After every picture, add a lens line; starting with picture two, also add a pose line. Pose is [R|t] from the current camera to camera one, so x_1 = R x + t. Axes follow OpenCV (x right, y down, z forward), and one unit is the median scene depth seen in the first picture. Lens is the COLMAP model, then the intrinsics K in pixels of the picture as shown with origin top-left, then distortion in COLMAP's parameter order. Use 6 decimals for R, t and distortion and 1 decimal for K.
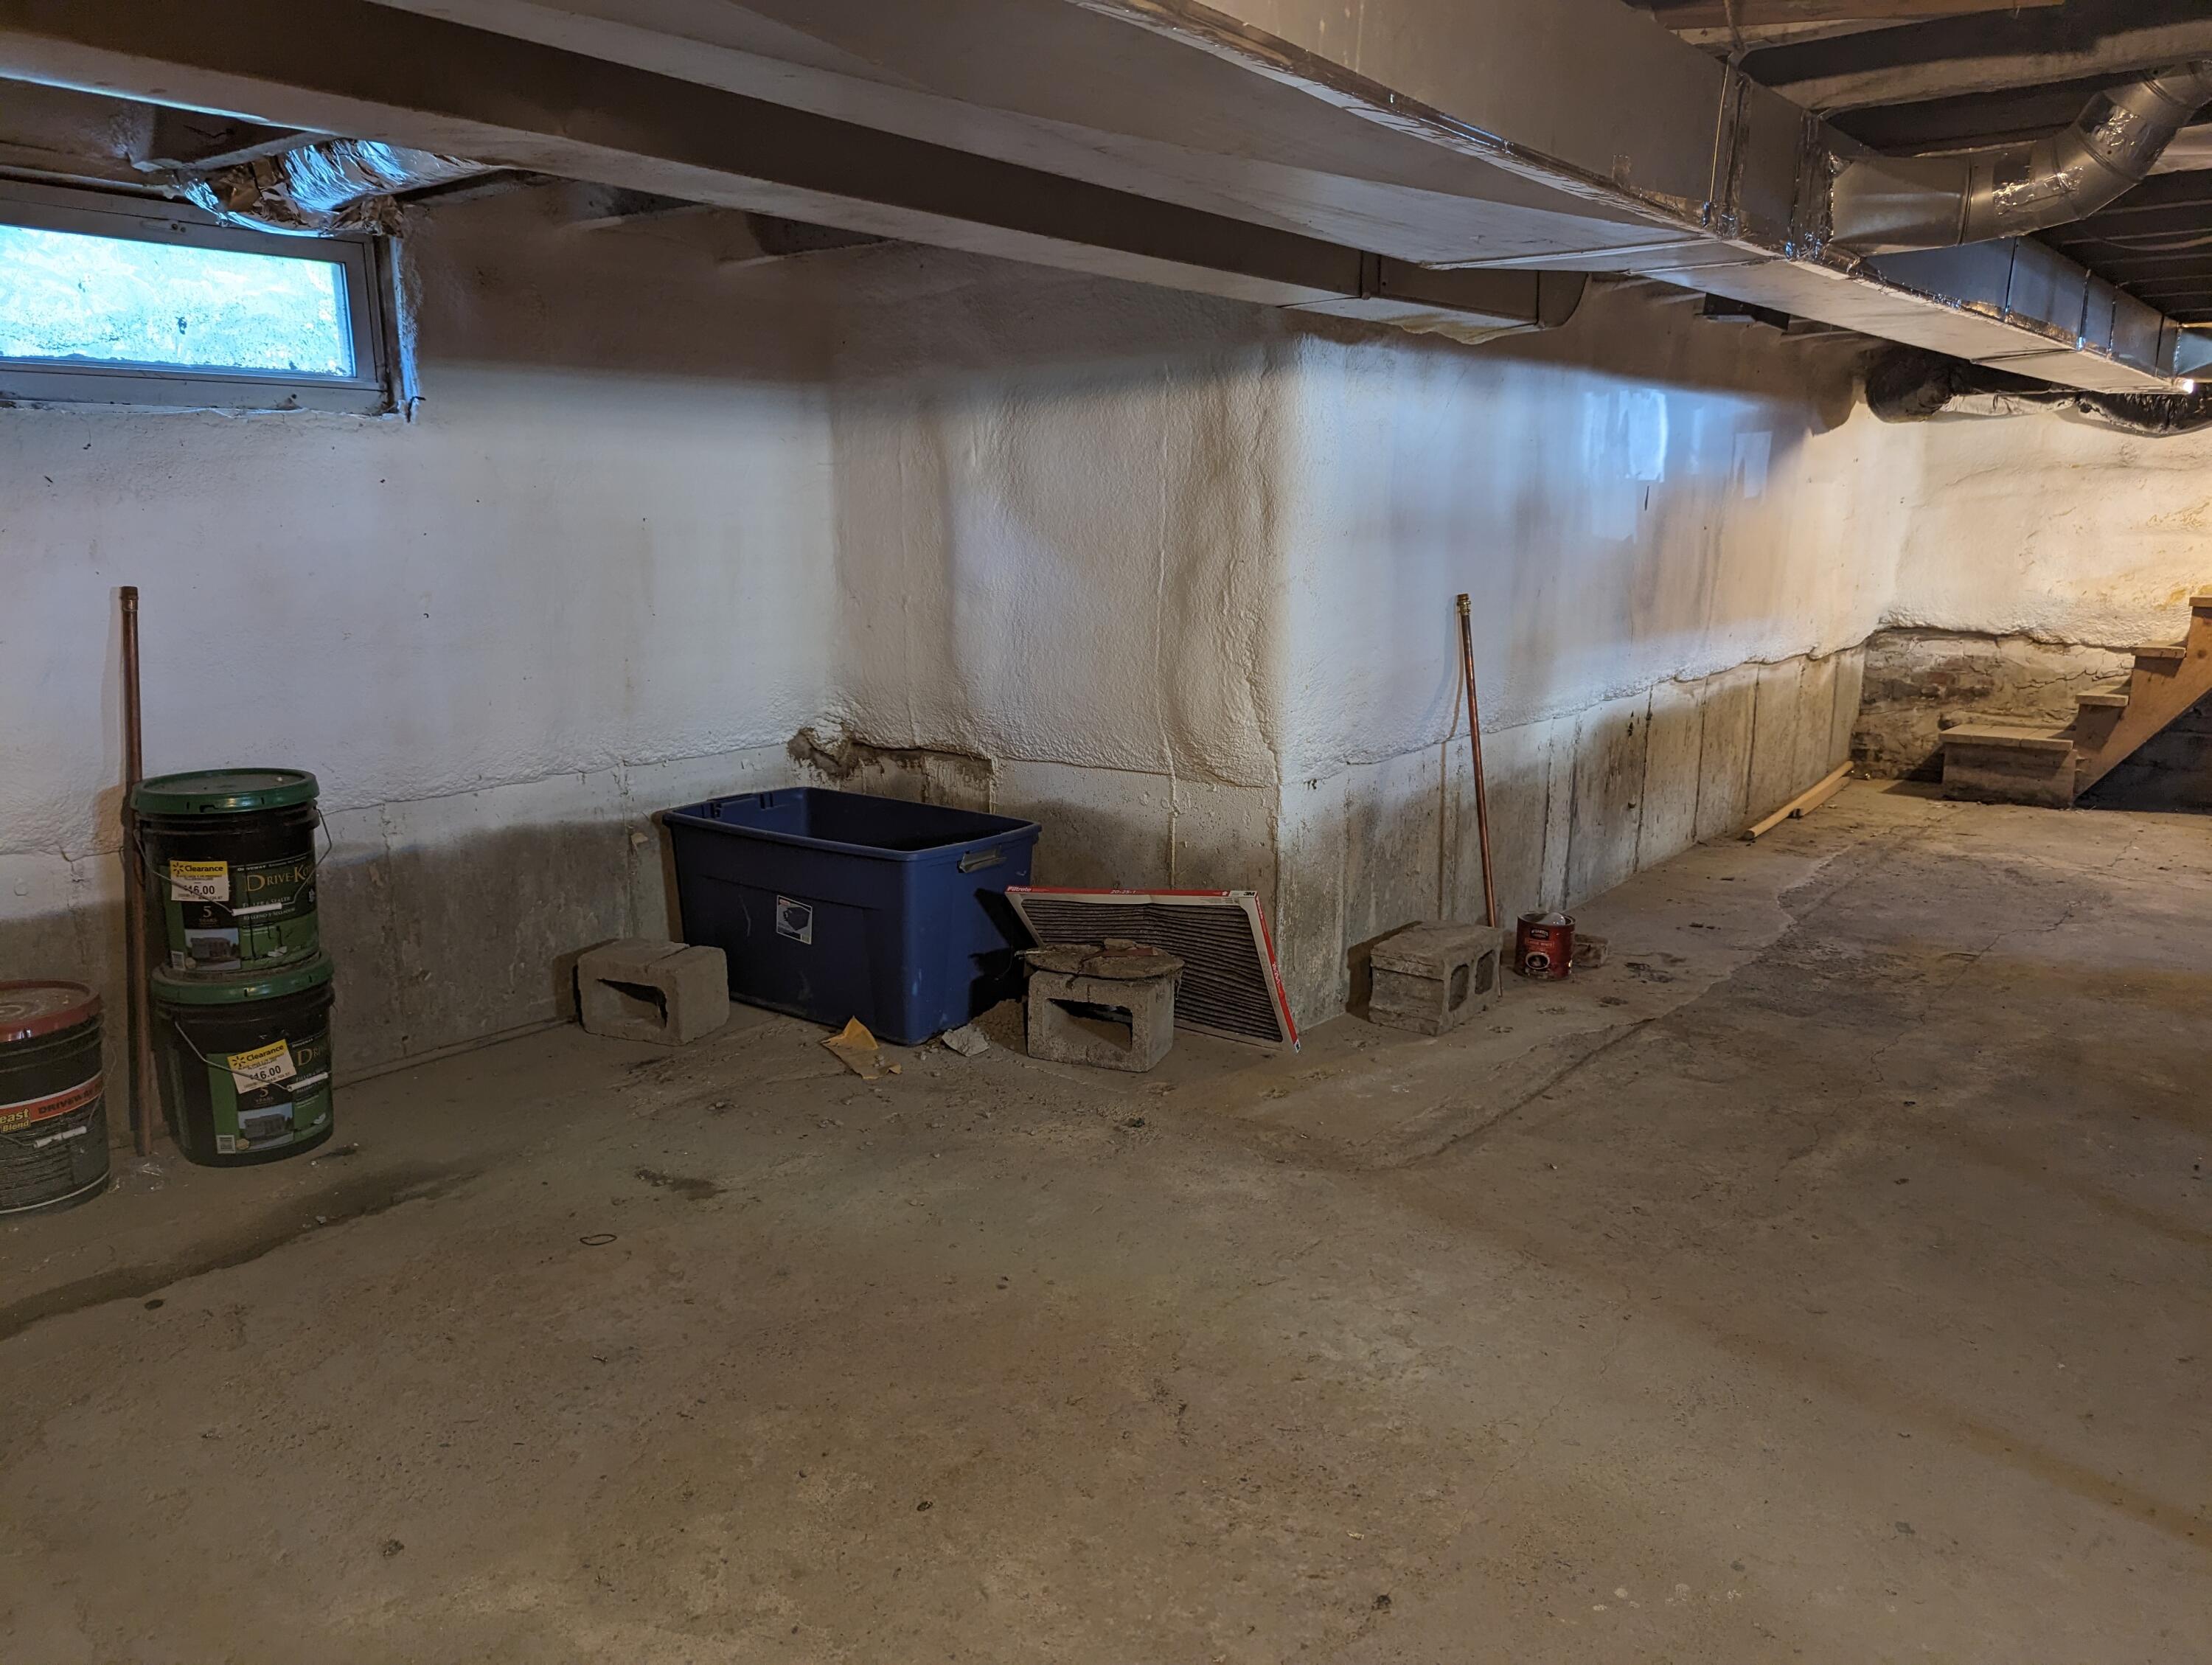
lens RADIAL K [[1564.3, 0, 1099.5], [0, 1564.3, 826.0], [0, 0, 1]] dist [0.070510, -0.077148]
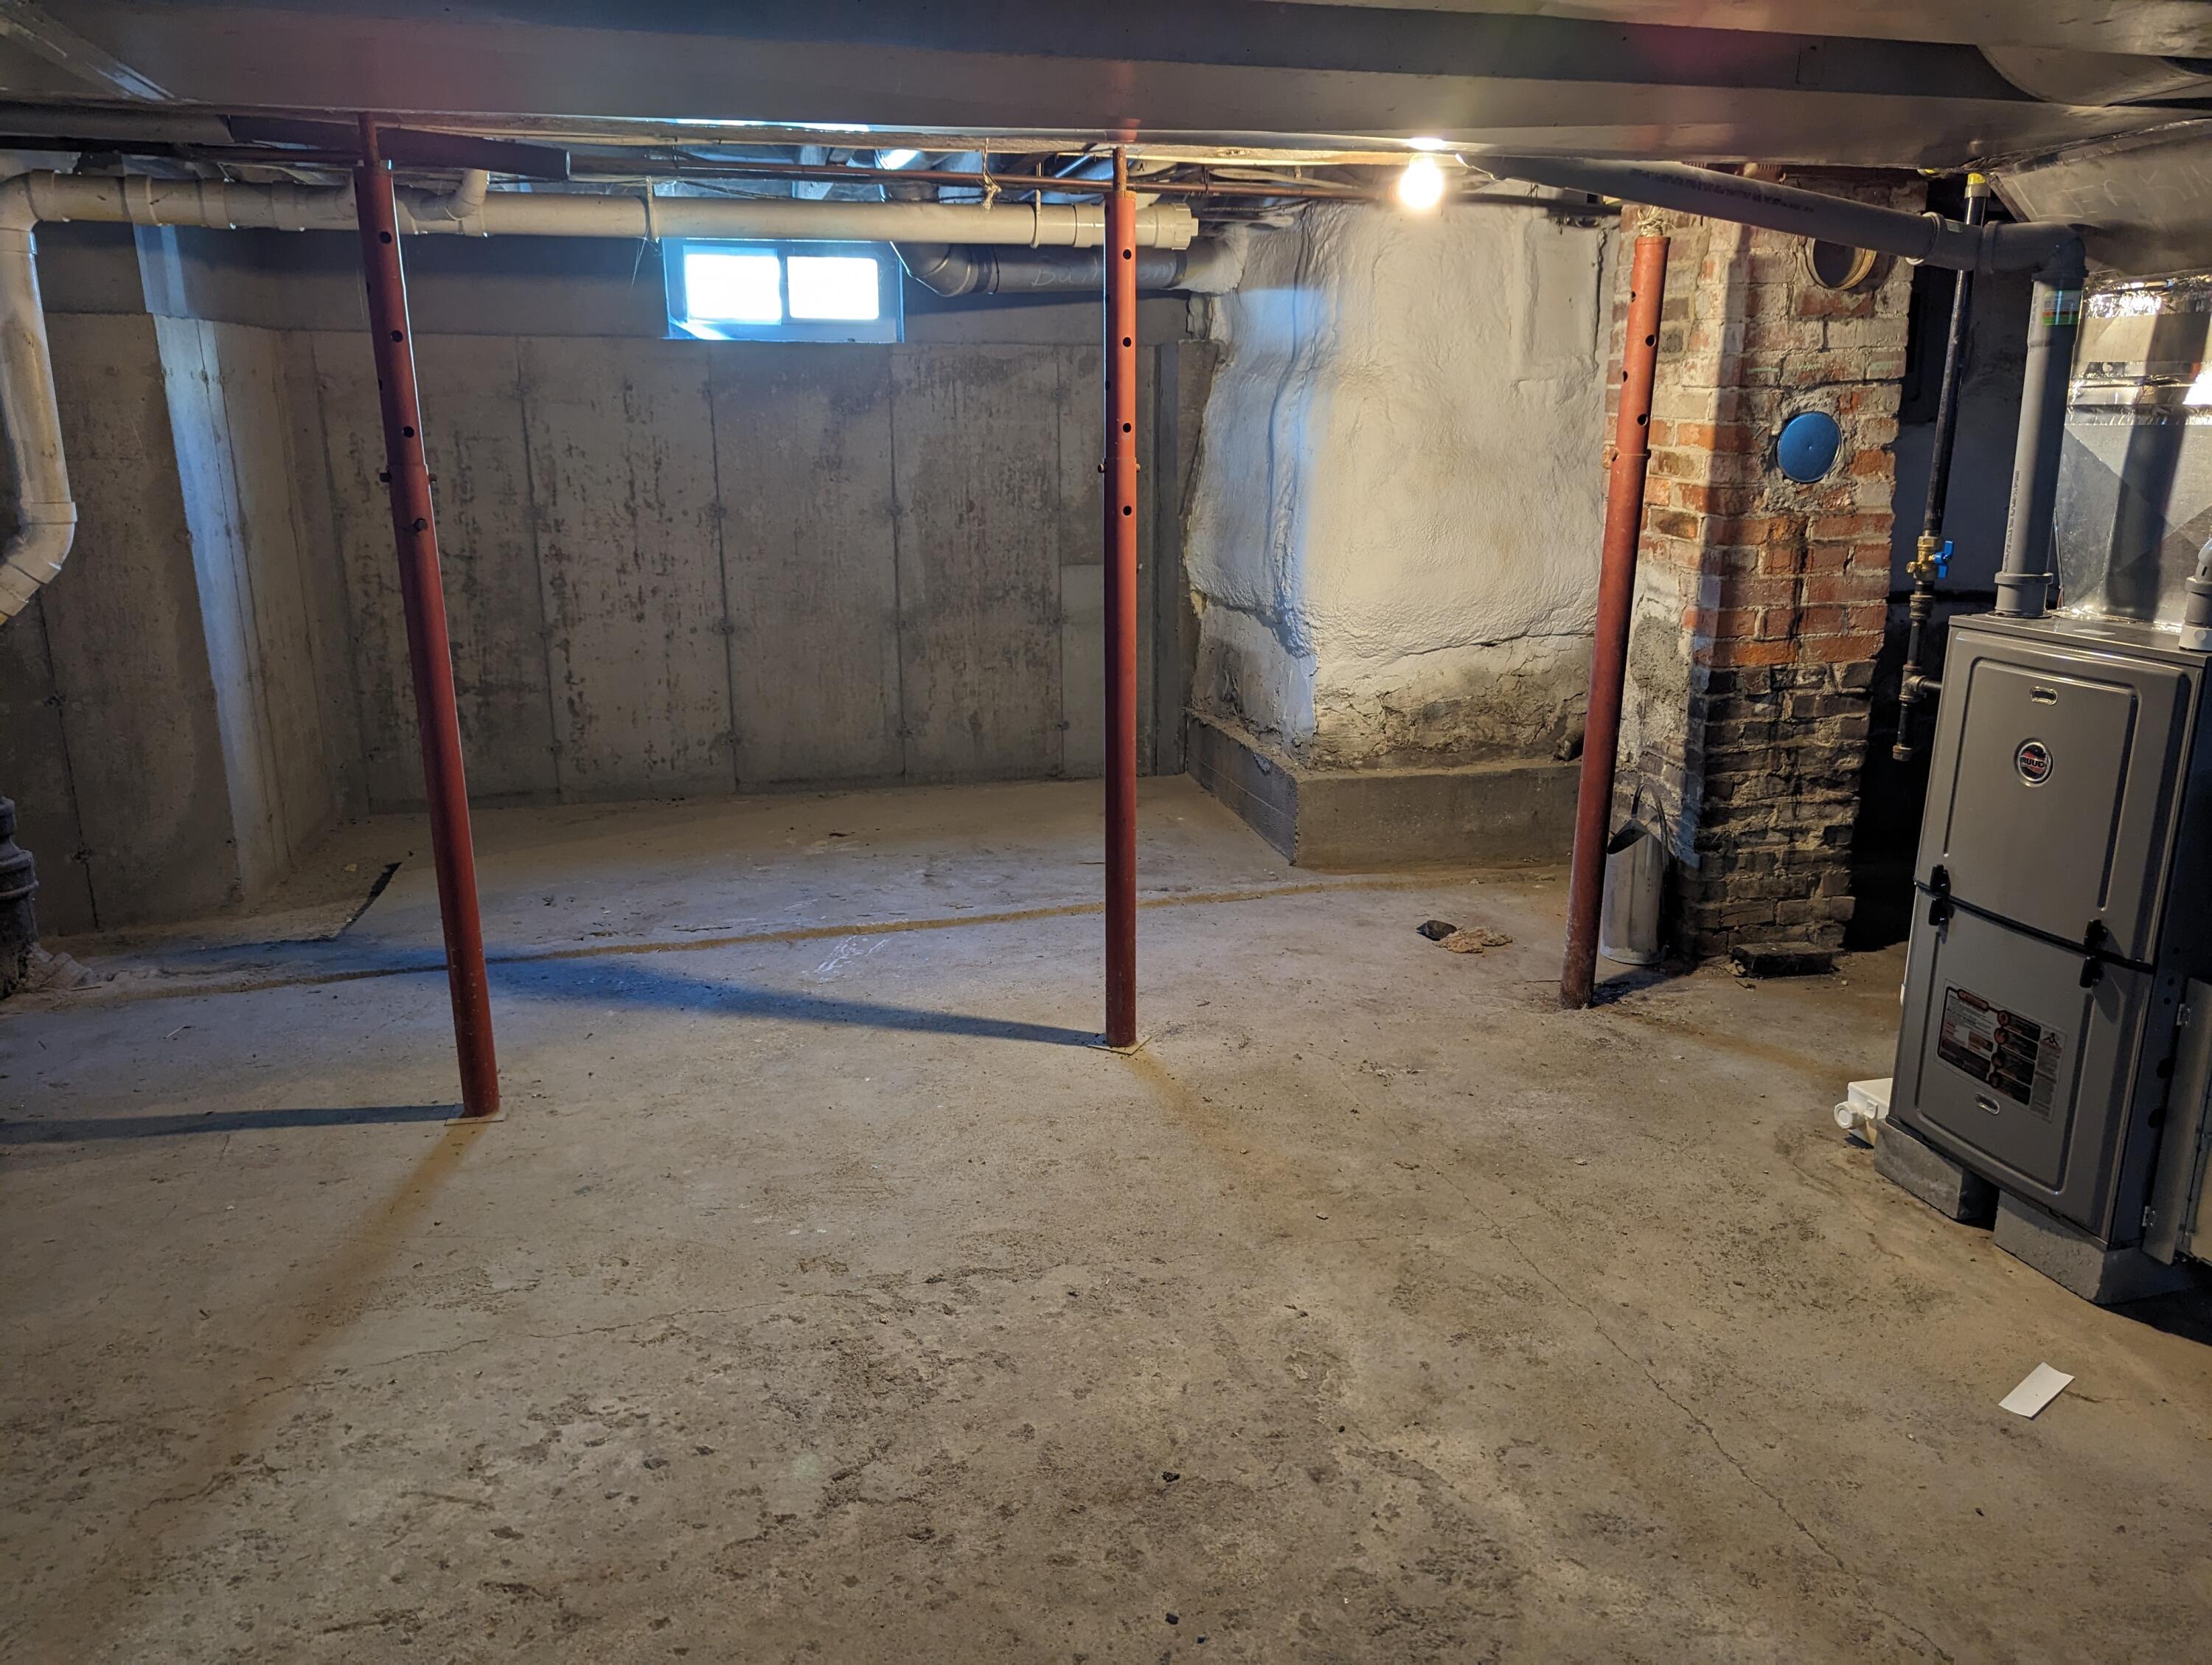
lens RADIAL K [[1564.3, 0, 1099.5], [0, 1564.3, 826.0], [0, 0, 1]] dist [0.070510, -0.077148]
pose [[-0.805072, -0.154460, 0.572714, -0.411438], [0.113101, 0.907818, 0.403825, -0.241398], [-0.582294, 0.389883, -0.713390, 1.125274]]
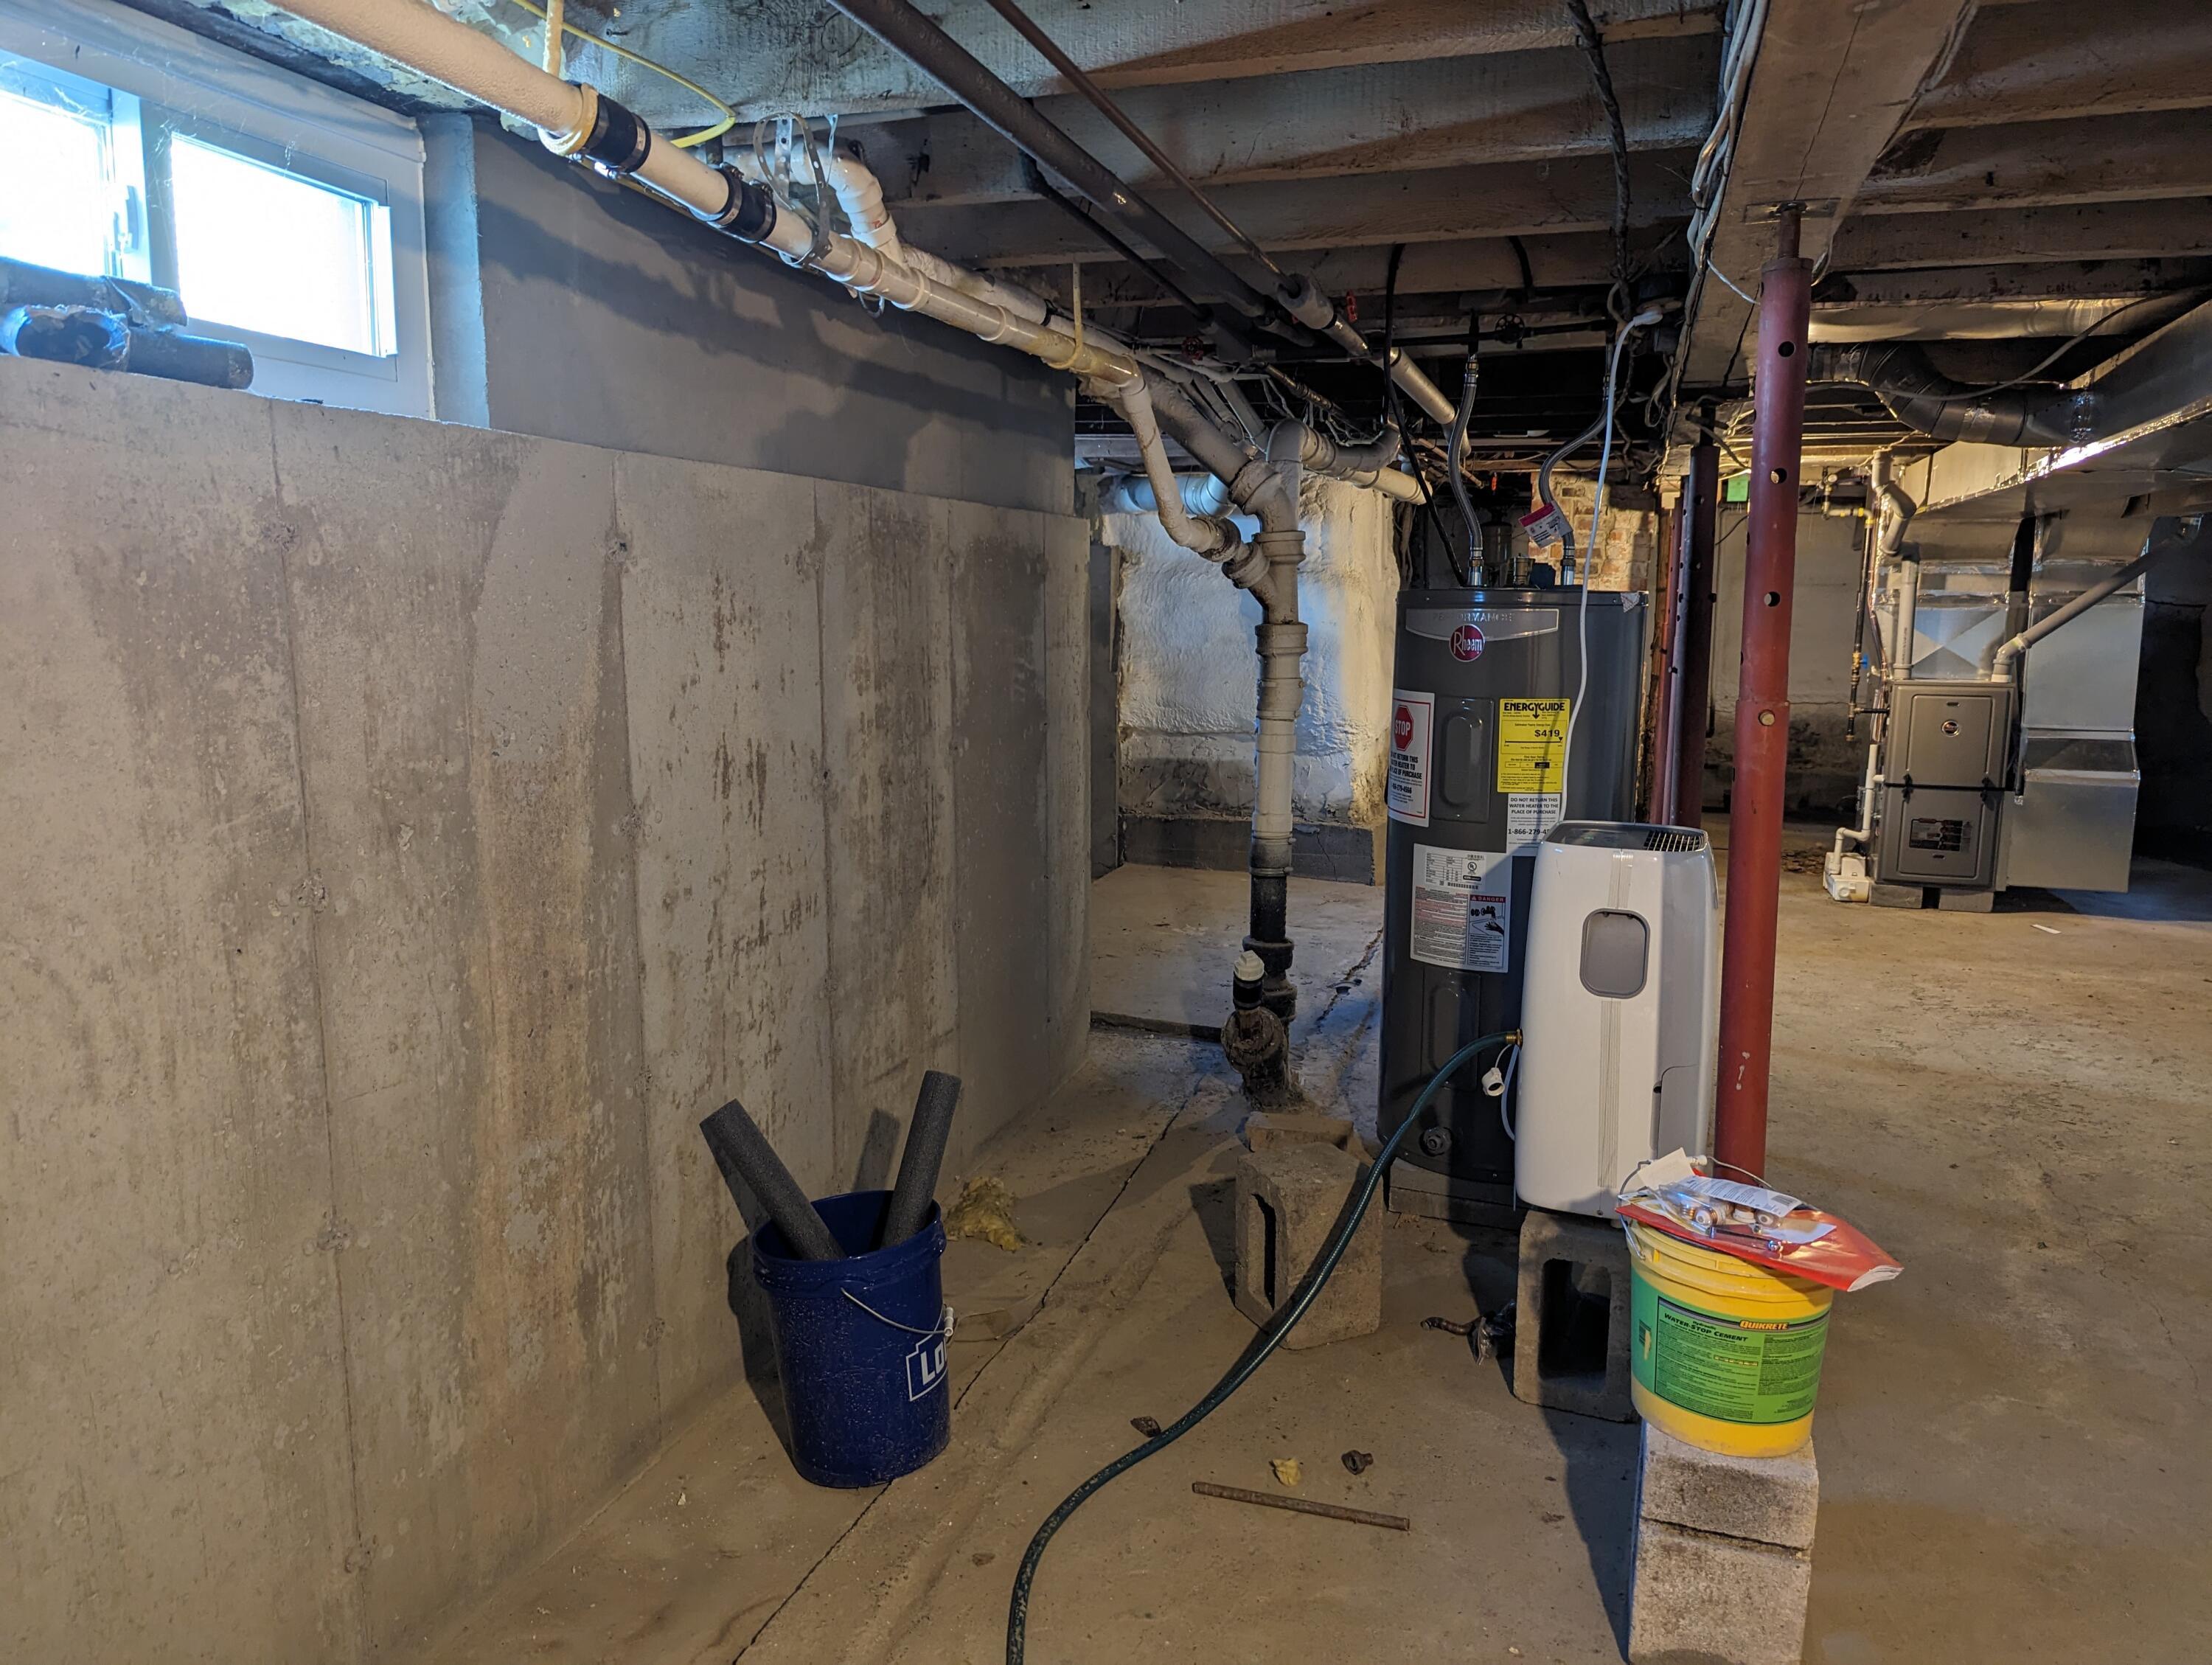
lens RADIAL K [[1564.3, 0, 1099.5], [0, 1564.3, 826.0], [0, 0, 1]] dist [0.070510, -0.077148]
pose [[-0.937767, 0.038381, -0.345137, 1.664995], [-0.080723, 0.942555, 0.324150, -0.399516], [0.337752, 0.331837, -0.880799, 1.915573]]
